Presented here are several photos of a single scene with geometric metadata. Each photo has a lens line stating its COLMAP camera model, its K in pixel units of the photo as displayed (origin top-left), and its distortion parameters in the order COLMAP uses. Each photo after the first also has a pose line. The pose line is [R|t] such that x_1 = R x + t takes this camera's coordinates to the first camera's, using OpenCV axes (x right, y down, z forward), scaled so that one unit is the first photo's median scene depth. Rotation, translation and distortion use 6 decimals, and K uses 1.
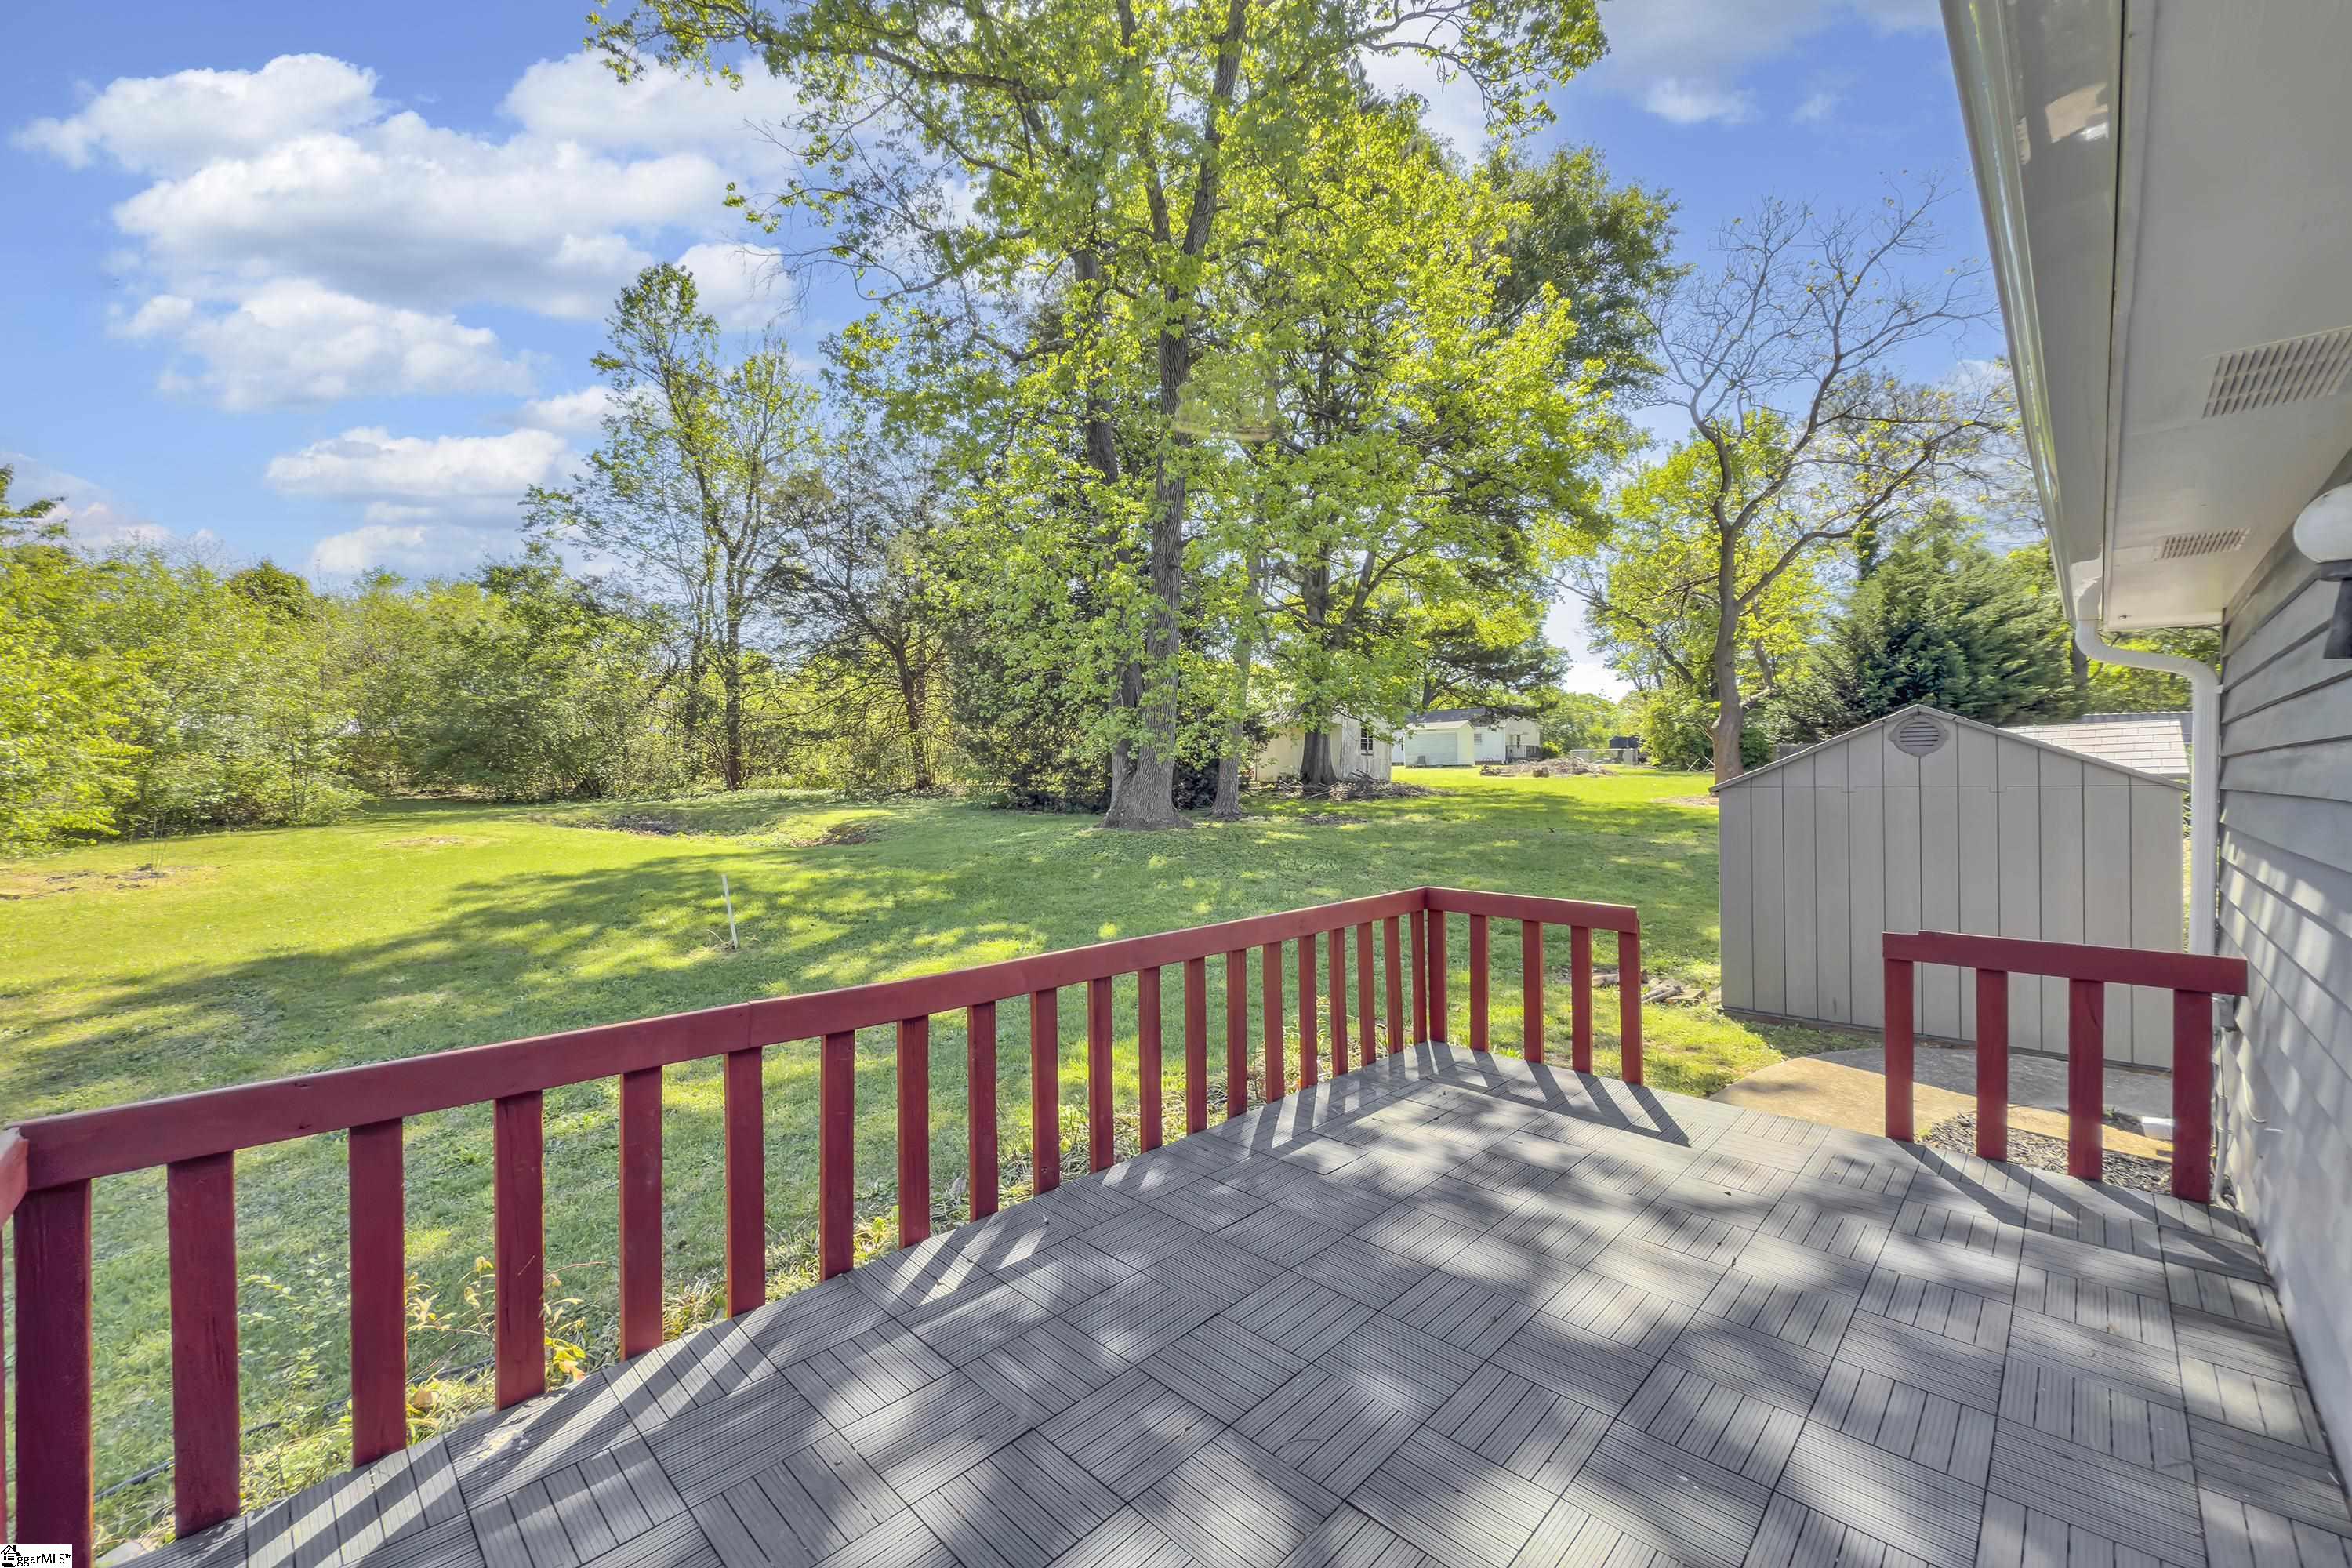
lens RADIAL K [[928.5, 0, 1179.7], [0, 928.5, 782.9], [0, 0, 1]] dist [-0.001532, 0.000146]
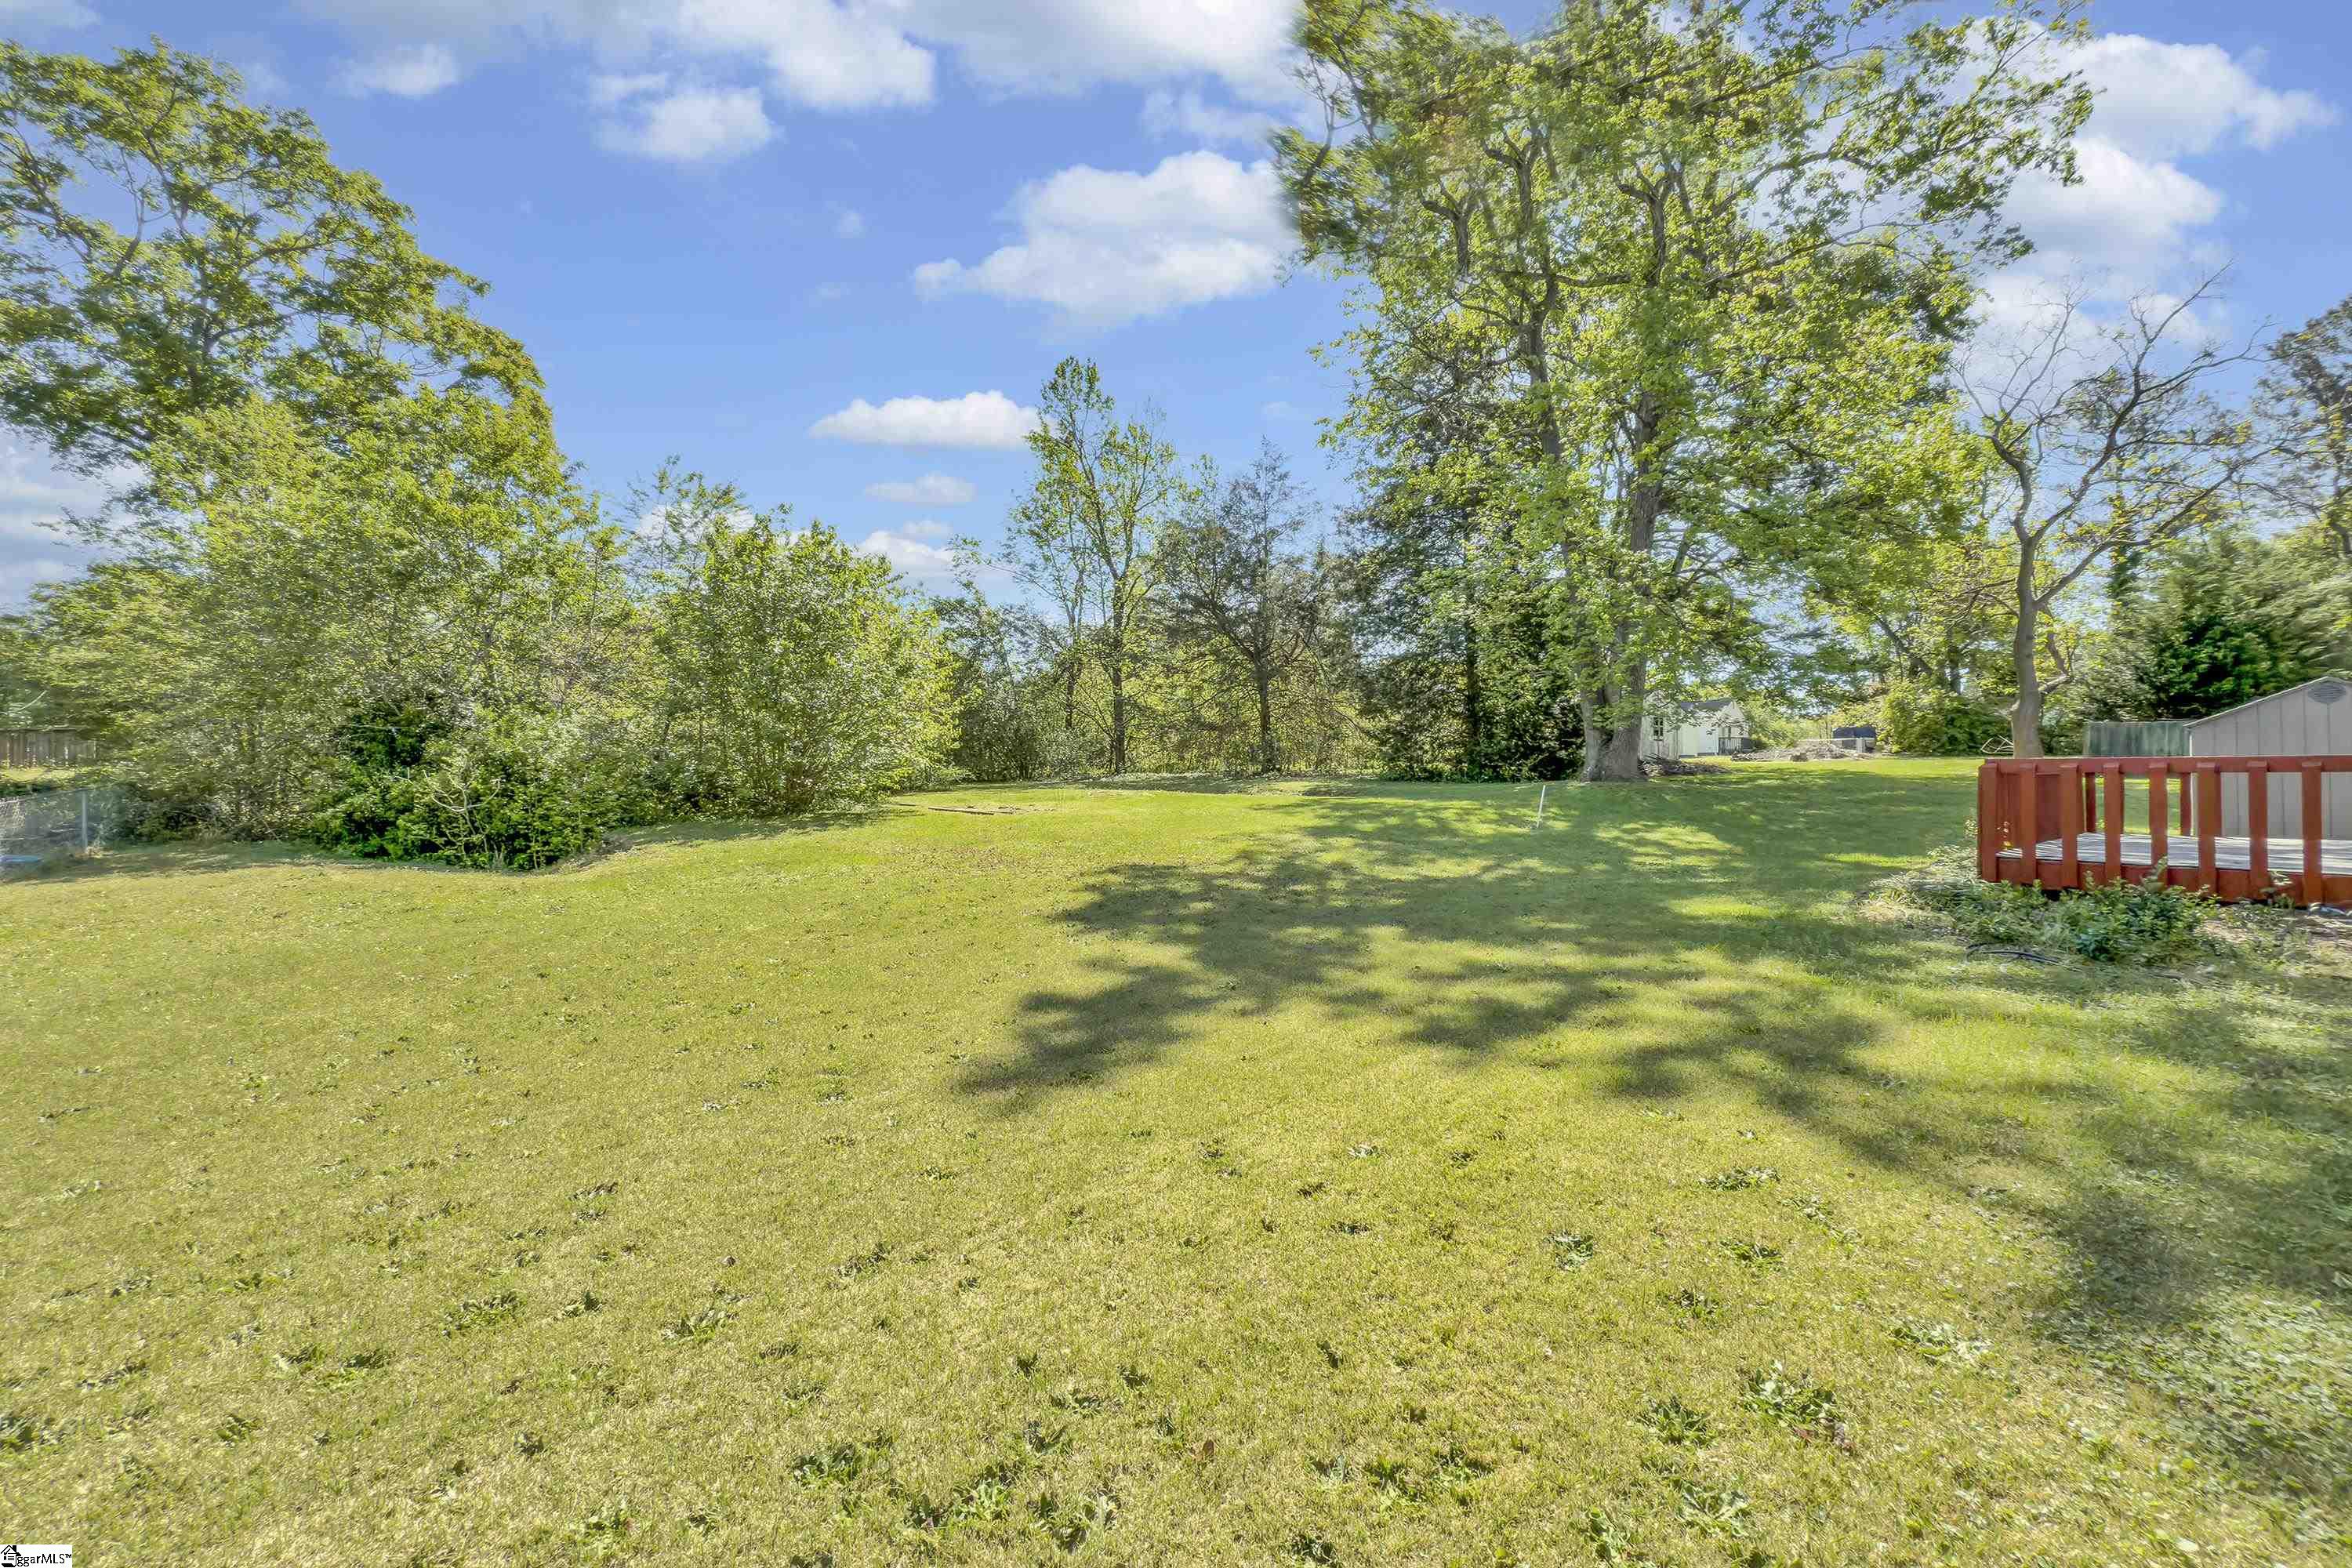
lens RADIAL K [[928.5, 0, 1172.5], [0, 928.5, 781.5], [0, 0, 1]] dist [-0.001532, 0.000146]
pose [[0.991739, -0.002564, -0.128245, -0.342351], [0.002100, 0.999991, -0.003754, 0.033487], [0.128254, 0.003454, 0.991735, -0.308130]]
